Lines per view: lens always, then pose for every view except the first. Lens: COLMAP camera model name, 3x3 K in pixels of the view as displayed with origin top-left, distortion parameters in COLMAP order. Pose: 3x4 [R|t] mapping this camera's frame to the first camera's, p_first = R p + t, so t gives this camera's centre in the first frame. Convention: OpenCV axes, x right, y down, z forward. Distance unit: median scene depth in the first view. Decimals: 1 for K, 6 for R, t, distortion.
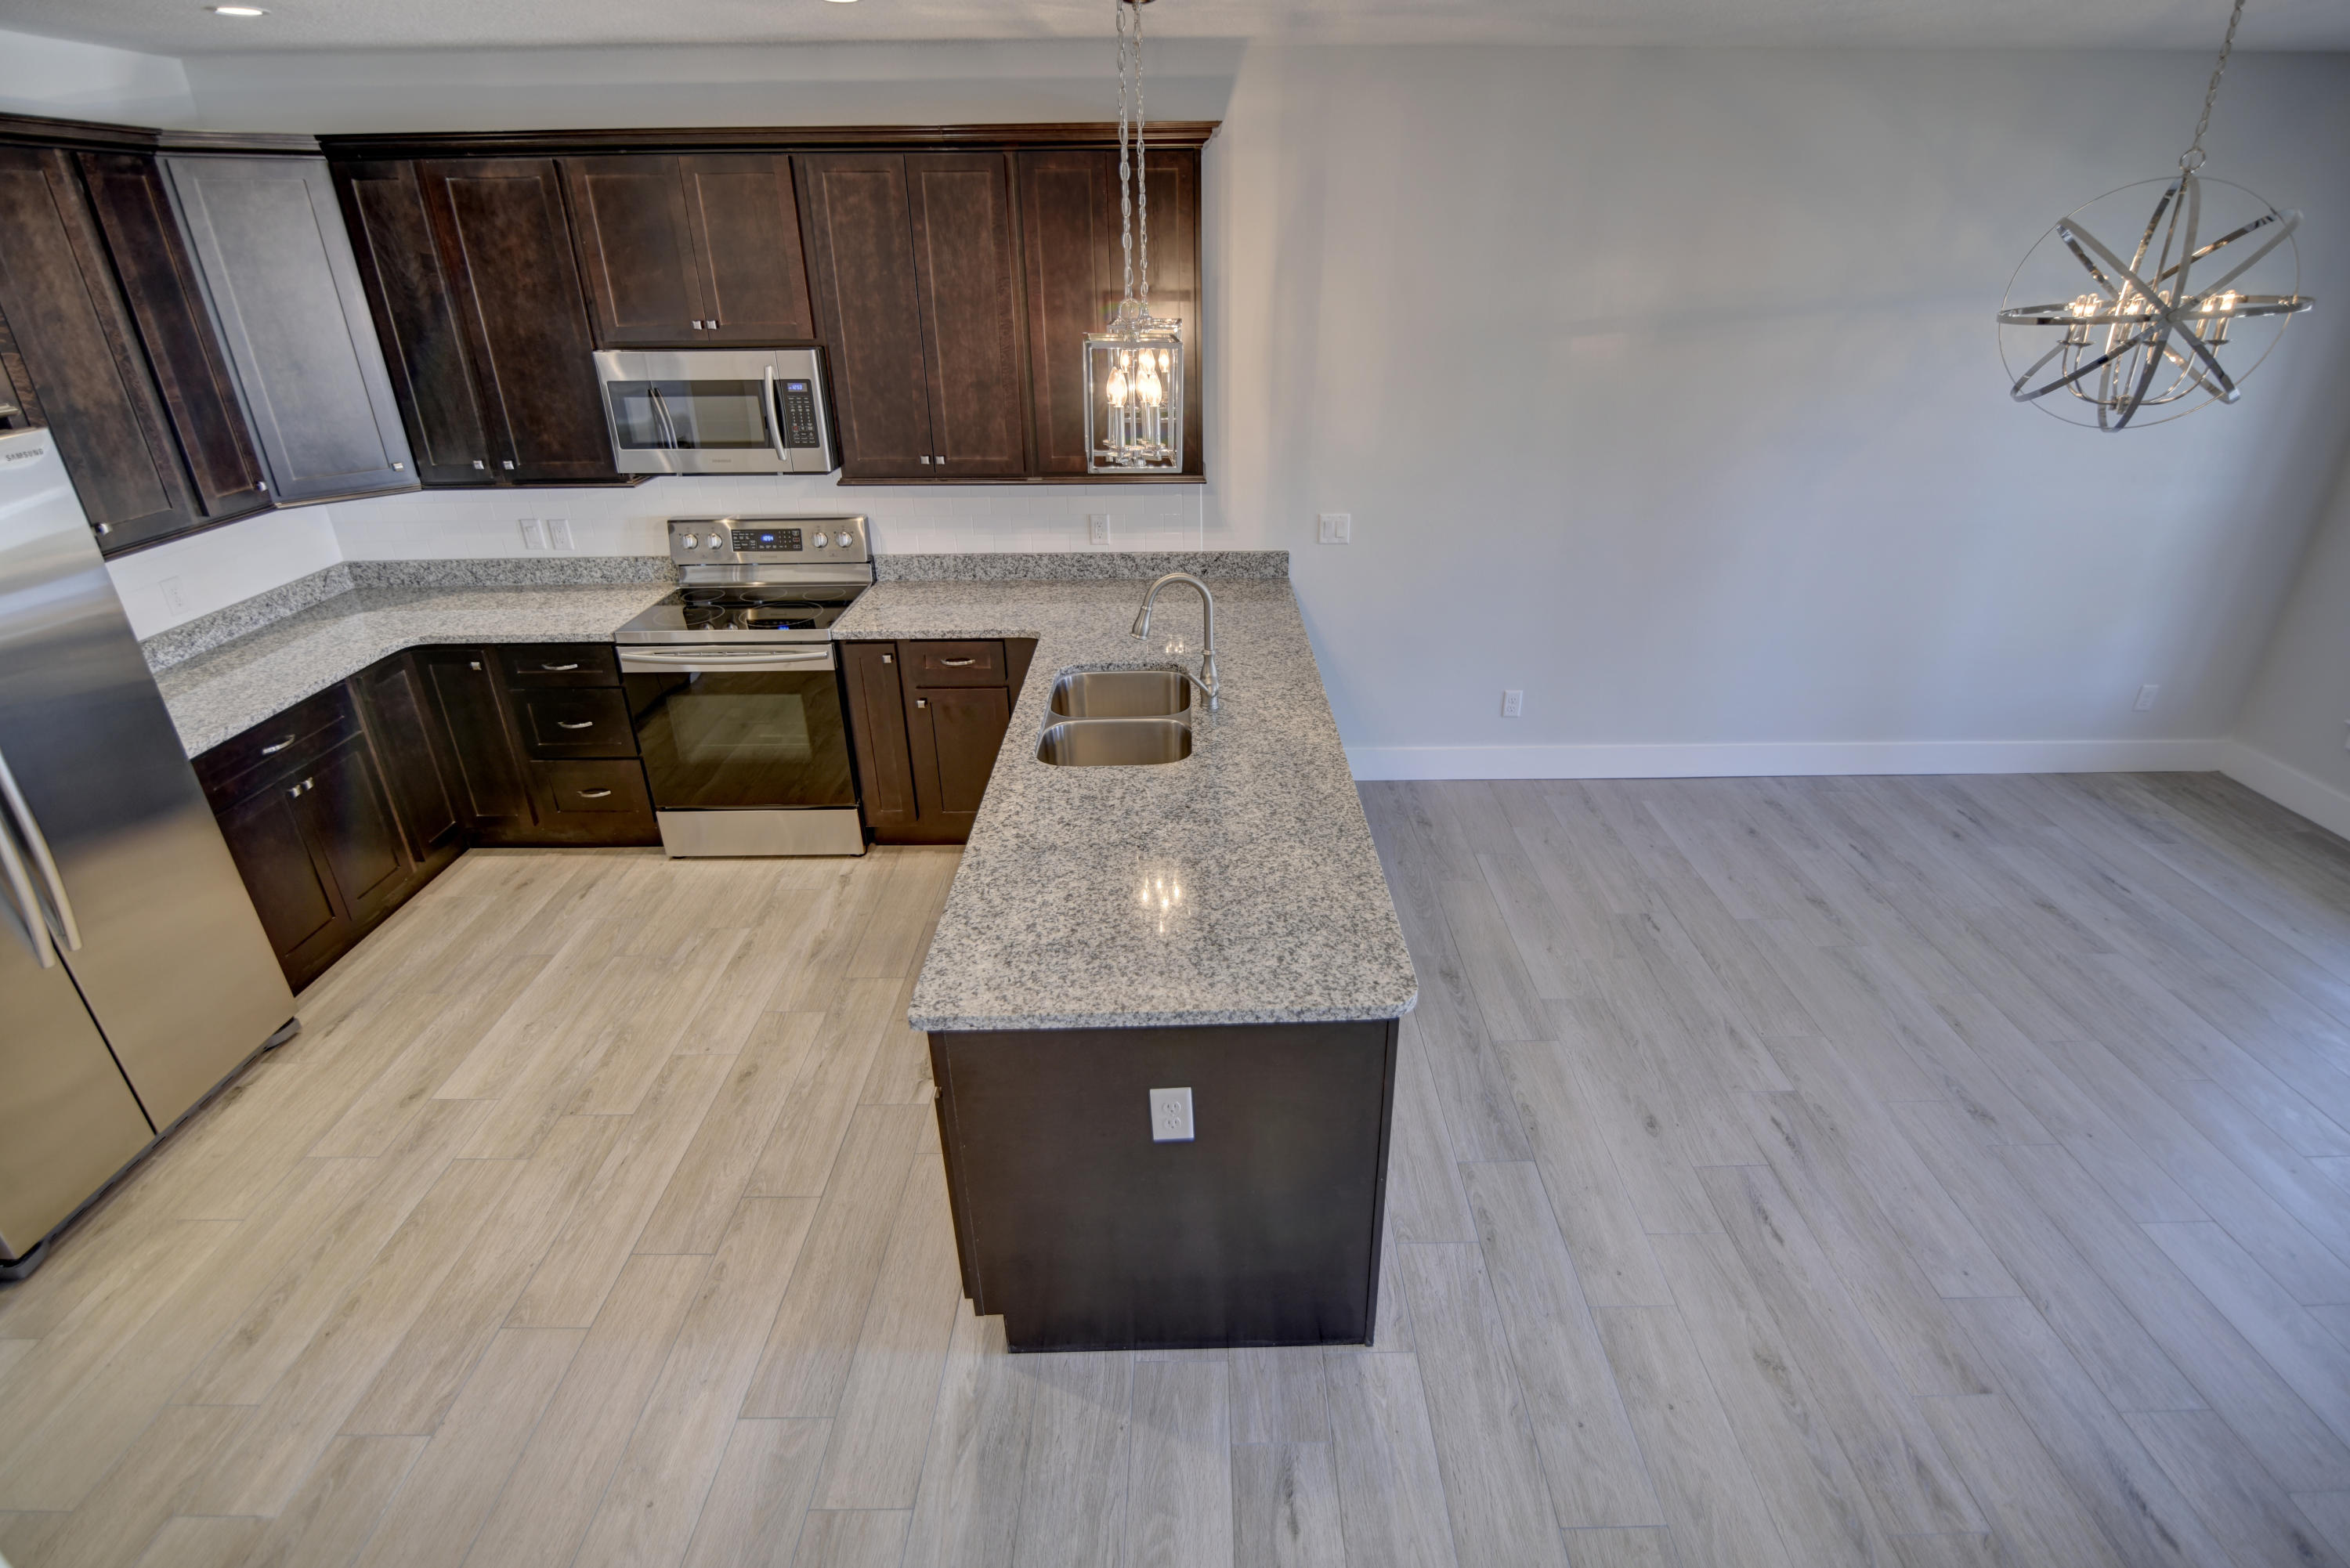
lens RADIAL K [[1109.0, 0, 1197.0], [0, 1109.0, 777.3], [0, 0, 1]] dist [-0.018934, 0.000501]
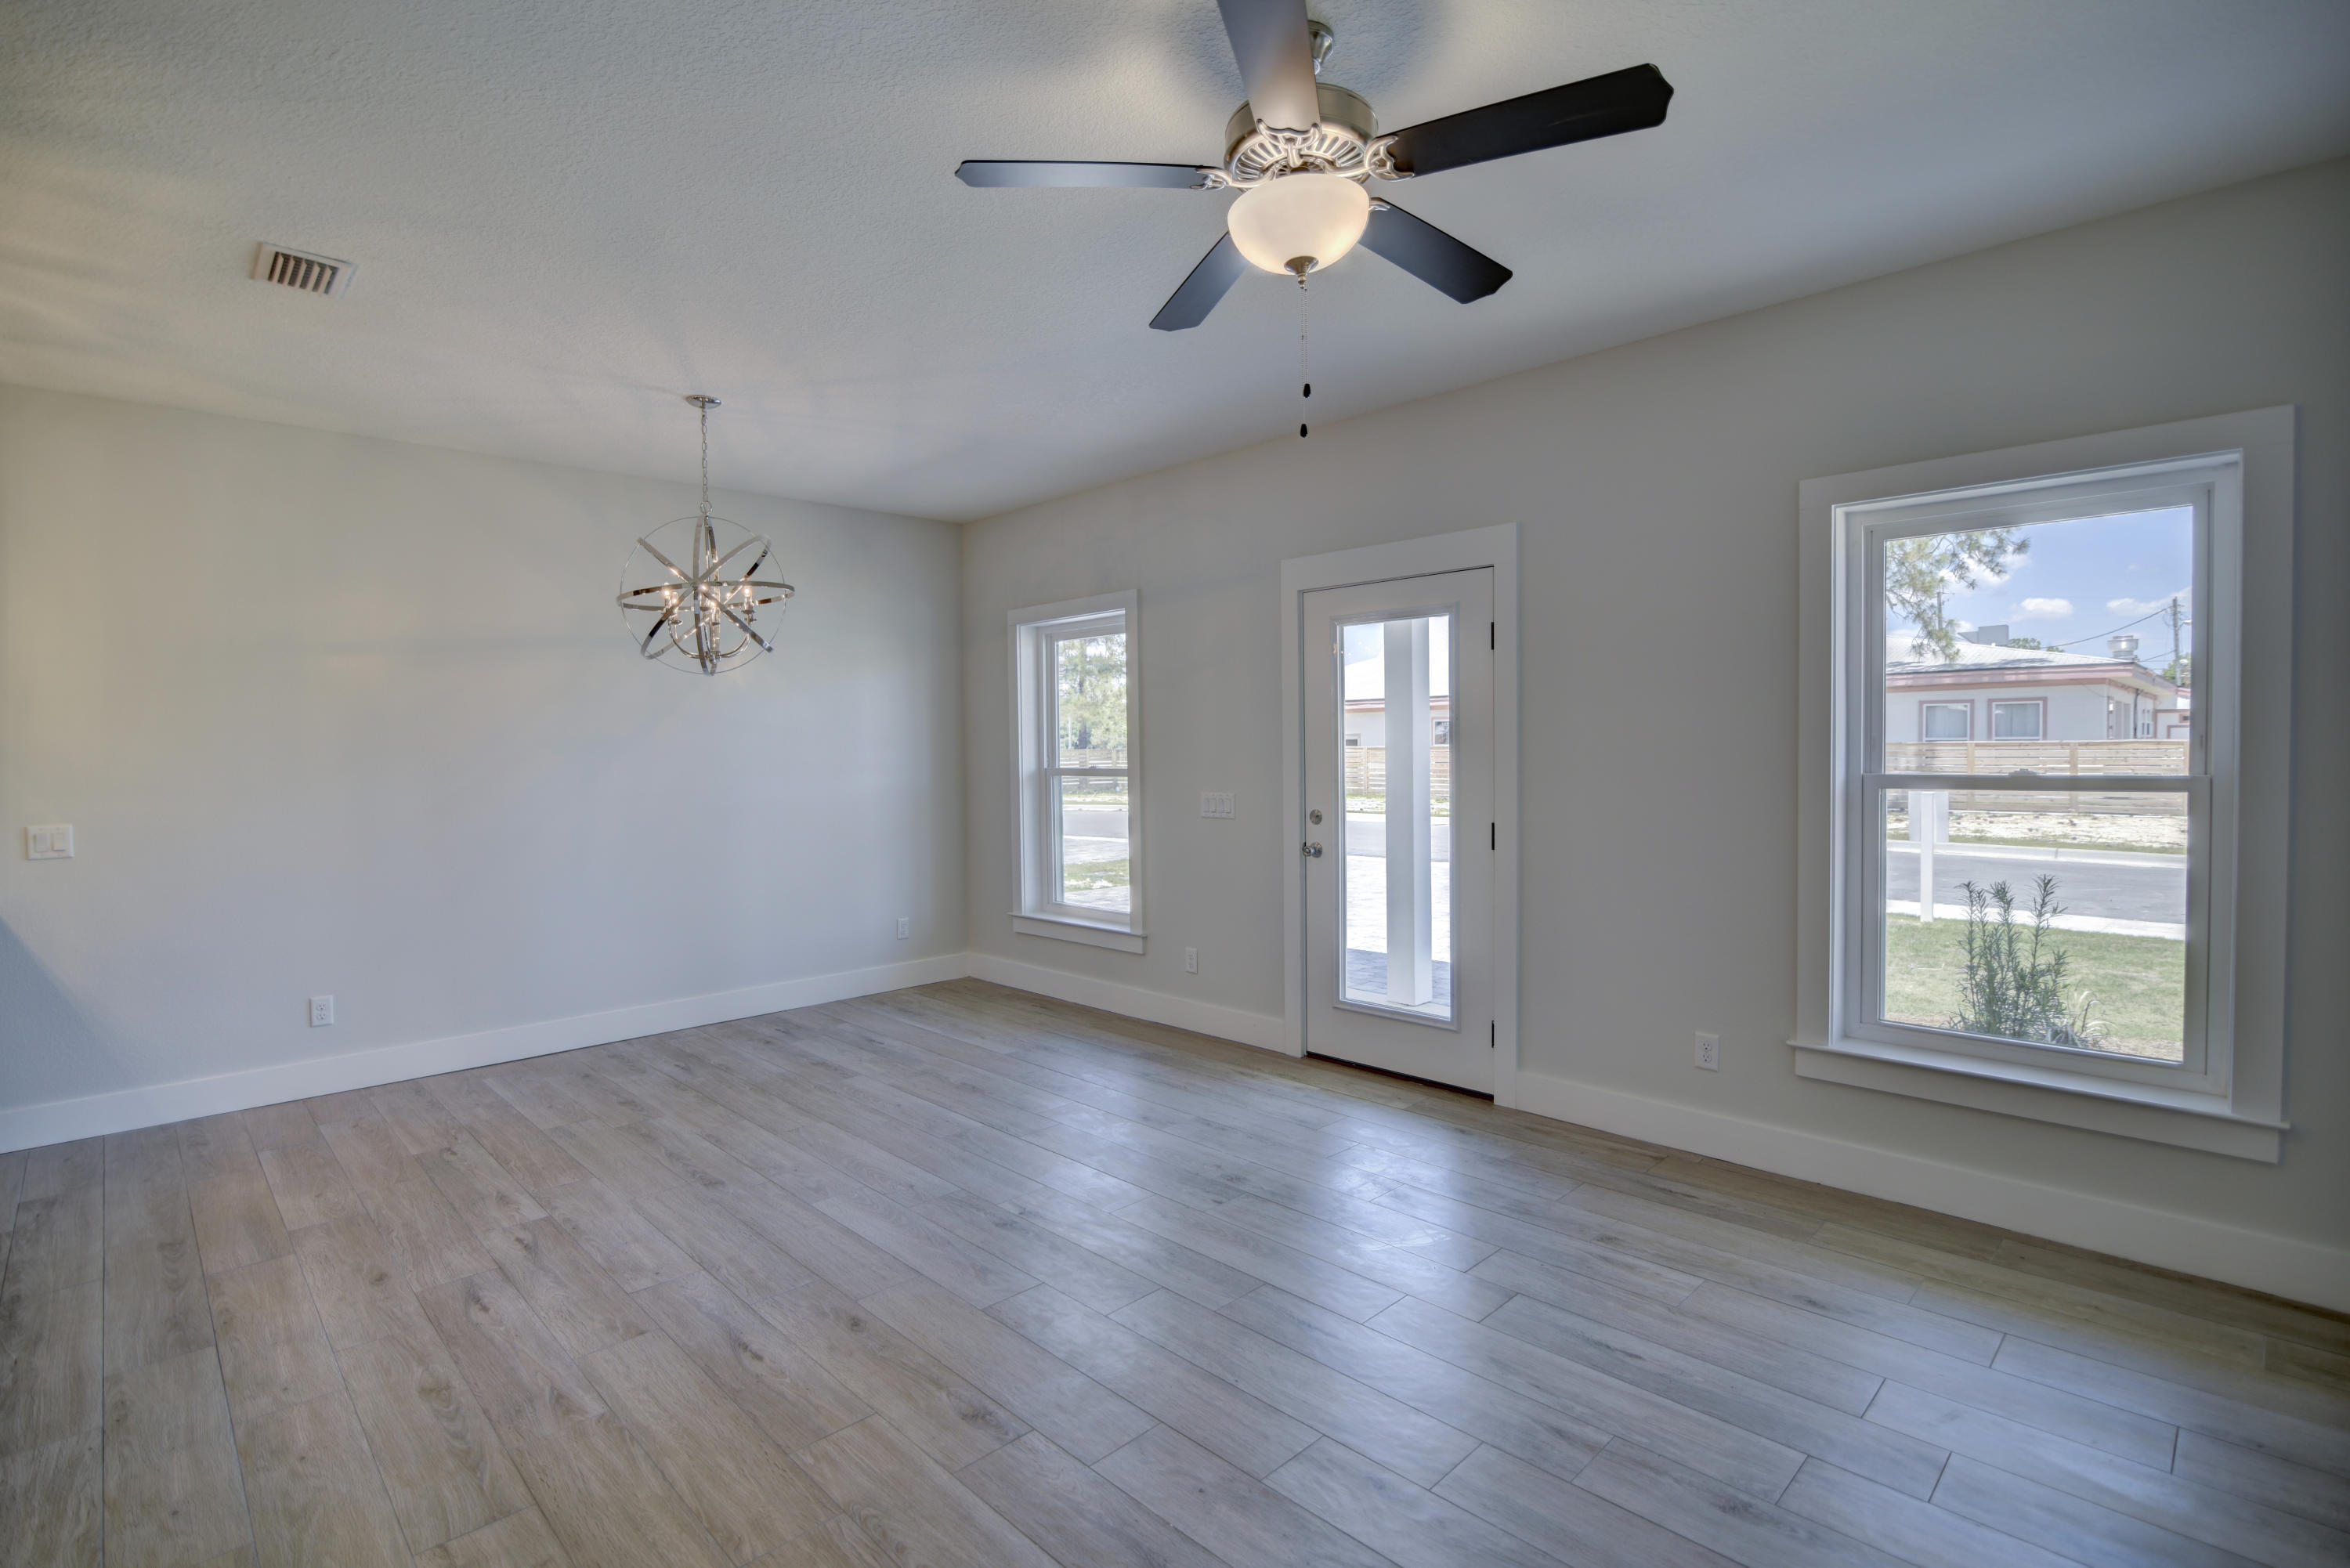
lens RADIAL K [[1109.0, 0, 1142.3], [0, 1109.0, 764.2], [0, 0, 1]] dist [-0.018934, 0.000501]
pose [[0.726602, -0.017609, 0.686832, 0.188861], [0.311773, 0.899272, -0.306770, 0.322748], [-0.612247, 0.437035, 0.658903, -0.212058]]
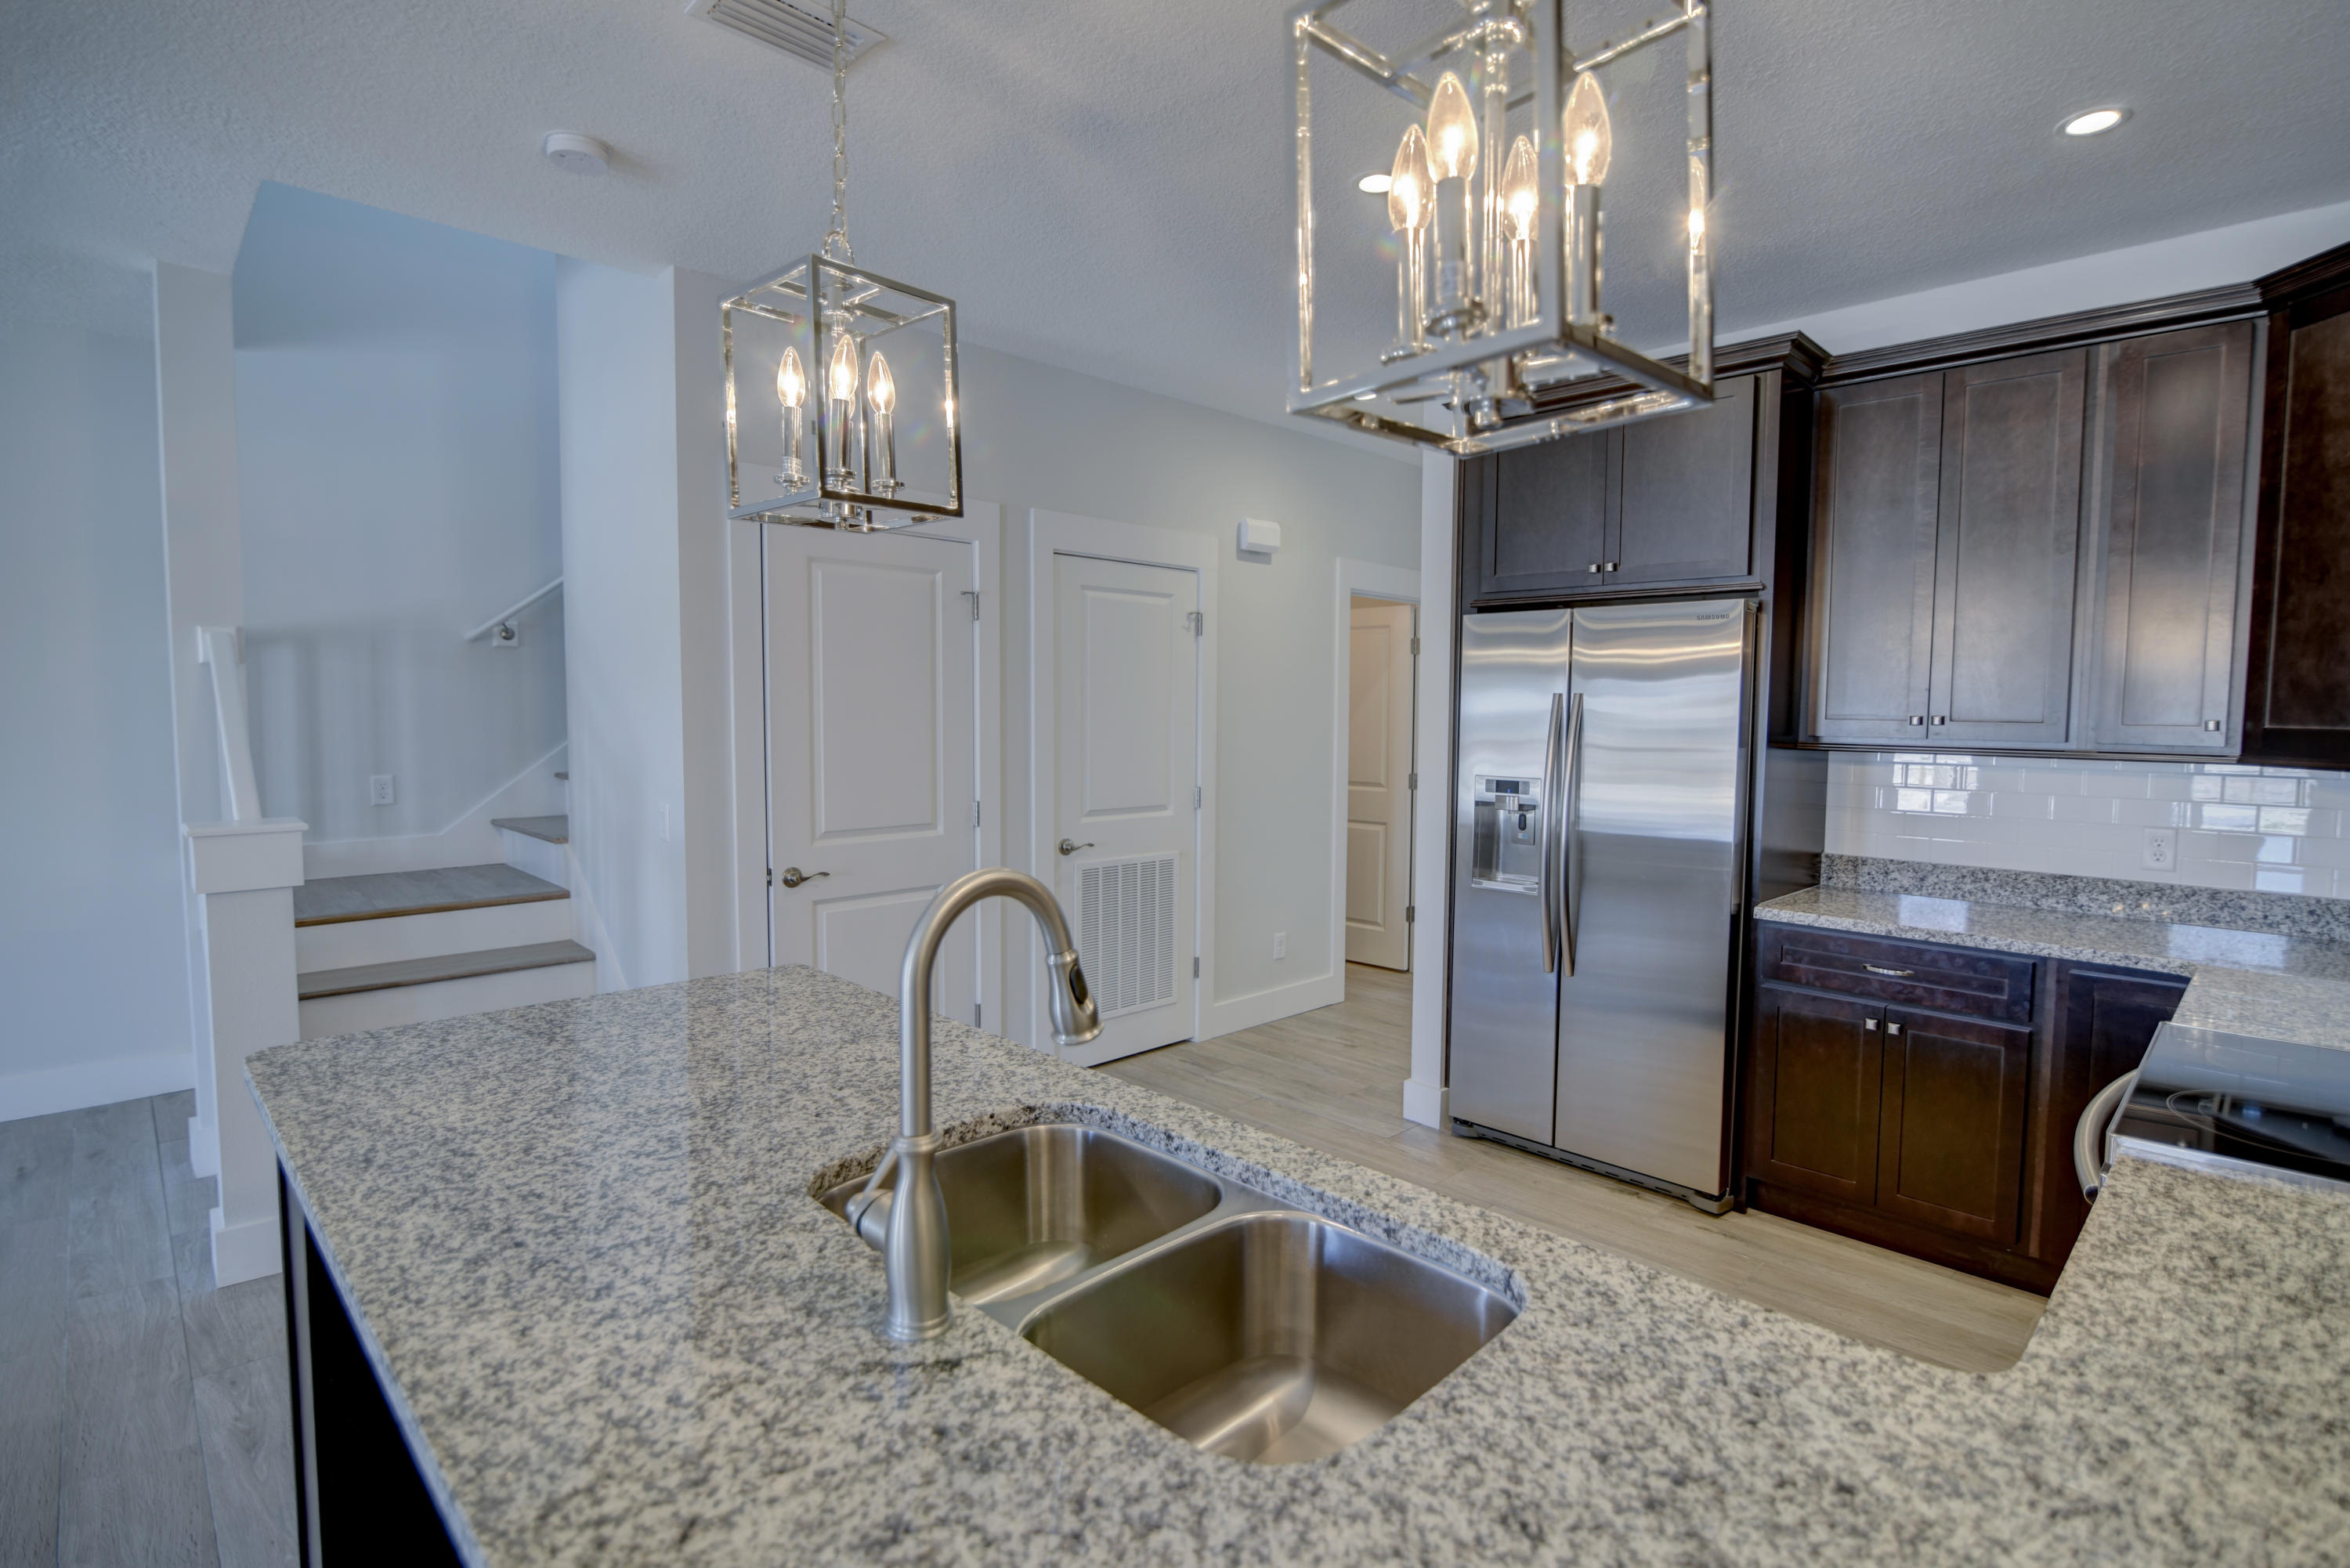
lens RADIAL K [[1146.8, 0, 1230.9], [0, 1146.8, 788.0], [0, 0, 1]] dist [-0.023336, -0.001344]
pose [[-0.705114, 0.045995, -0.707601, 0.140580], [-0.317332, 0.871924, 0.372893, -0.285878], [0.634125, 0.487477, -0.600210, 0.994905]]
